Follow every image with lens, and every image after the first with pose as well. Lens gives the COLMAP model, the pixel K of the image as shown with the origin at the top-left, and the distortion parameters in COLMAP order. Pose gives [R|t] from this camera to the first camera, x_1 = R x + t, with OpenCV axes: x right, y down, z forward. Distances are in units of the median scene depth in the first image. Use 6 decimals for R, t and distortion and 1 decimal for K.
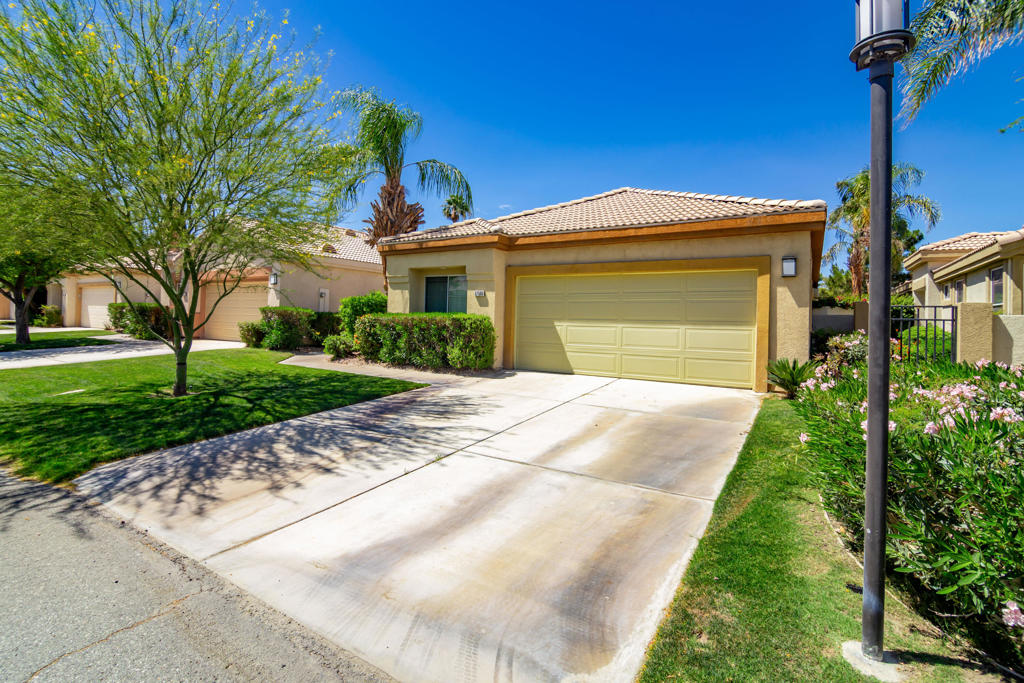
lens RADIAL K [[486.6, 0, 498.5], [0, 486.6, 313.0], [0, 0, 1]] dist [-0.017922, -0.000415]
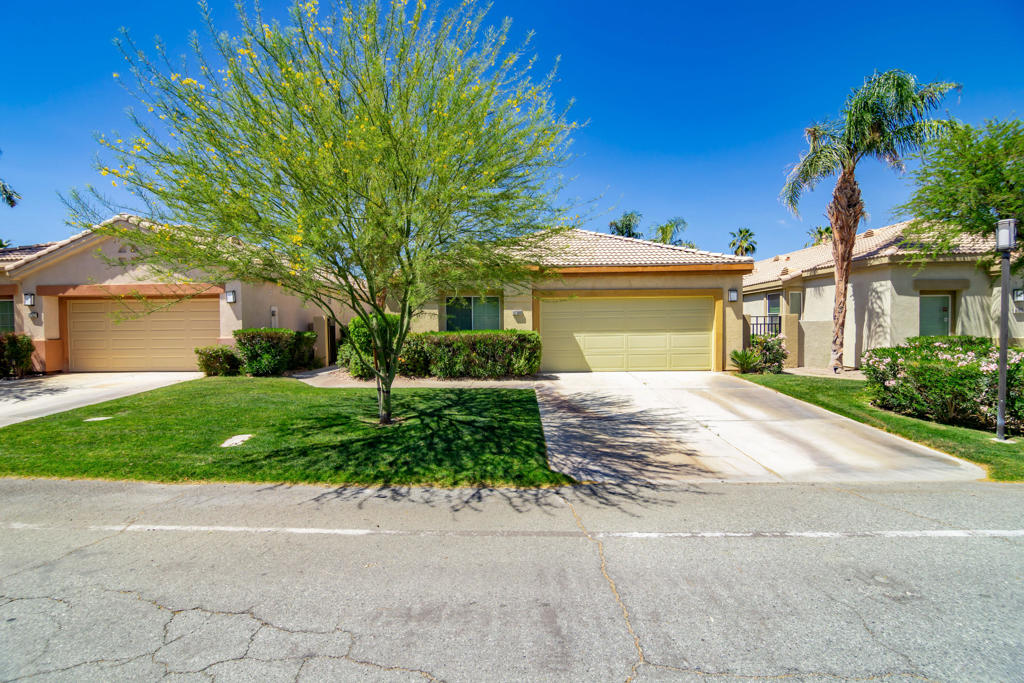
lens RADIAL K [[466.6, 0, 505.8], [0, 466.6, 332.5], [0, 0, 1]] dist [-0.012163, -0.000259]
pose [[0.853911, -0.040634, 0.518830, -0.701954], [0.024554, 0.998983, 0.037826, -0.036735], [-0.519839, -0.019560, 0.854040, 0.025520]]
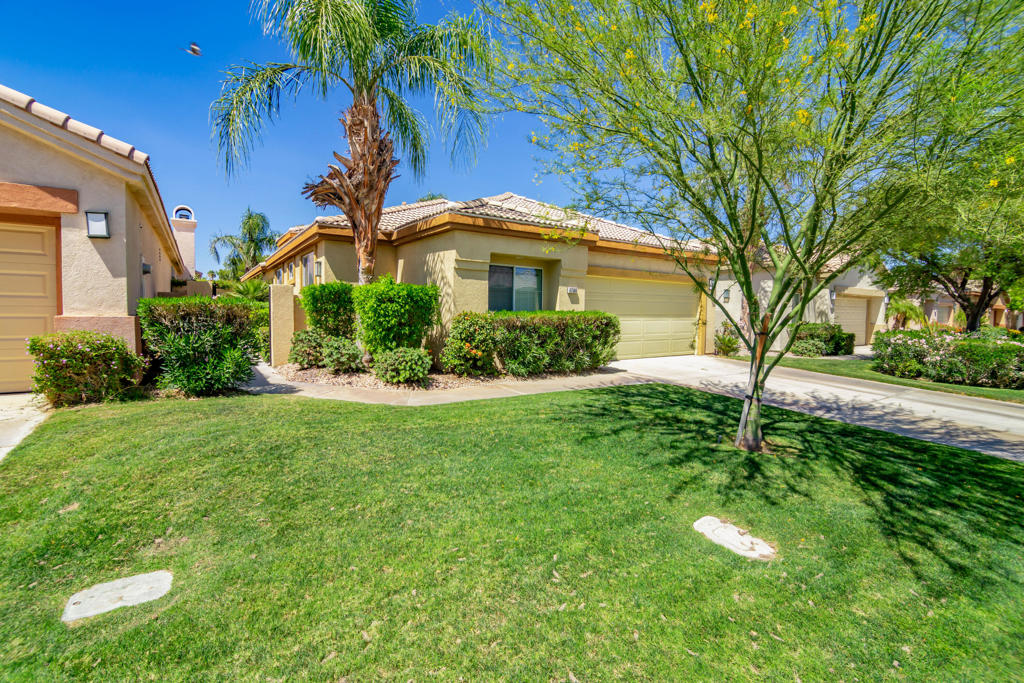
lens RADIAL K [[466.6, 0, 505.8], [0, 466.6, 332.5], [0, 0, 1]] dist [-0.012163, -0.000259]
pose [[0.386636, -0.059289, 0.920325, -1.009263], [-0.015909, 0.997354, 0.070935, -0.020912], [-0.922095, -0.042068, 0.384669, 0.799498]]
